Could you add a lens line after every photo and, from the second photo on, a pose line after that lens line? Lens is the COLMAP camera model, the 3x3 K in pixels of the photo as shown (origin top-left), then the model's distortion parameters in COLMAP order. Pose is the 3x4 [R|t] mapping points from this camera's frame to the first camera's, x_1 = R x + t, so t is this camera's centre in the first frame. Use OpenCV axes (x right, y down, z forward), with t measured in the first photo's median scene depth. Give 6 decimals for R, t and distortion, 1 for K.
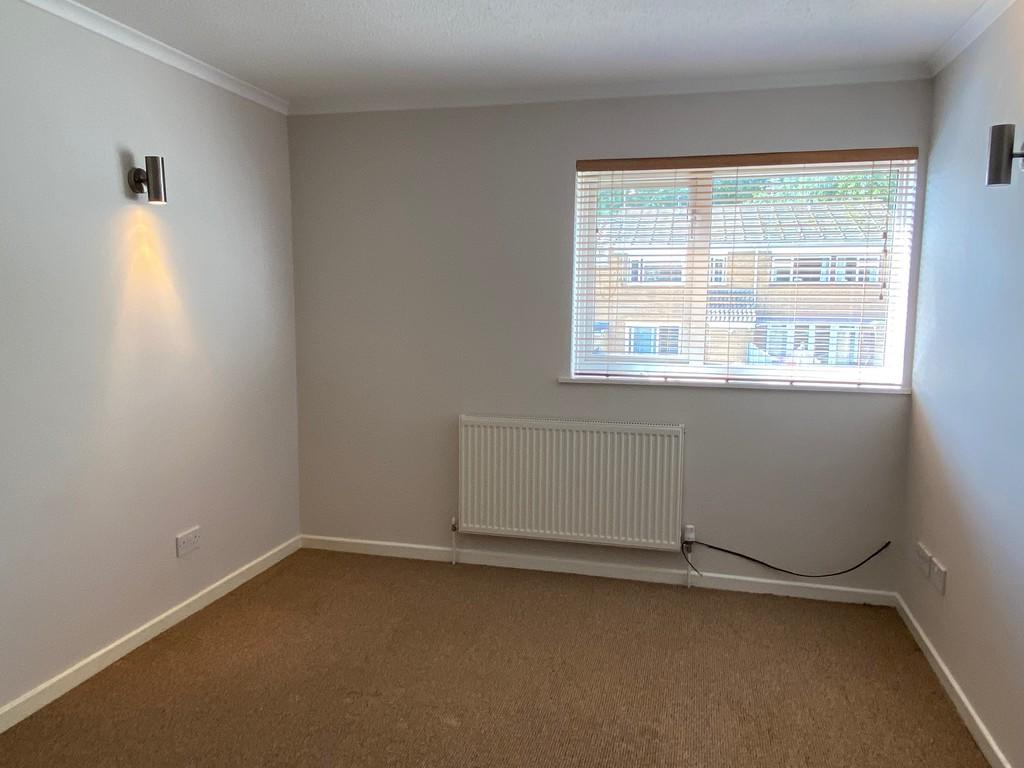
lens RADIAL K [[748.3, 0, 512.0], [0, 748.3, 384.0], [0, 0, 1]] dist [0.085781, -0.118365]
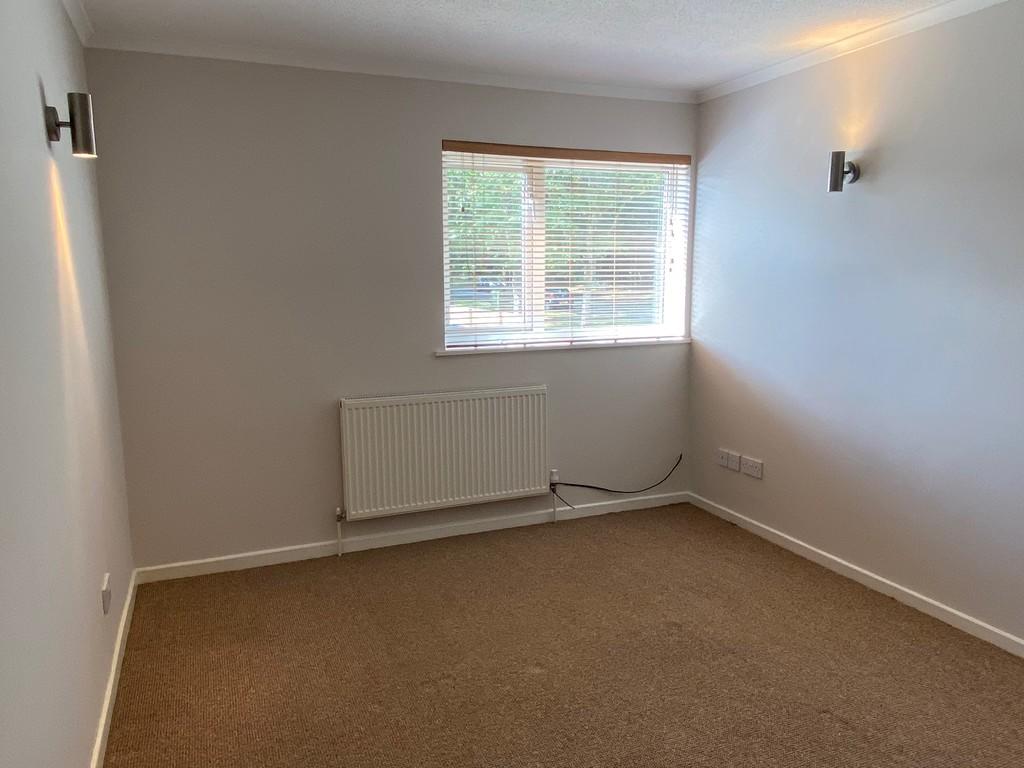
lens RADIAL K [[748.3, 0, 512.0], [0, 748.3, 384.0], [0, 0, 1]] dist [0.085781, -0.118365]
pose [[0.799606, -0.102114, 0.591779, -0.485193], [0.082335, 0.994773, 0.060403, -0.018198], [-0.594854, 0.000426, 0.803834, 0.111555]]
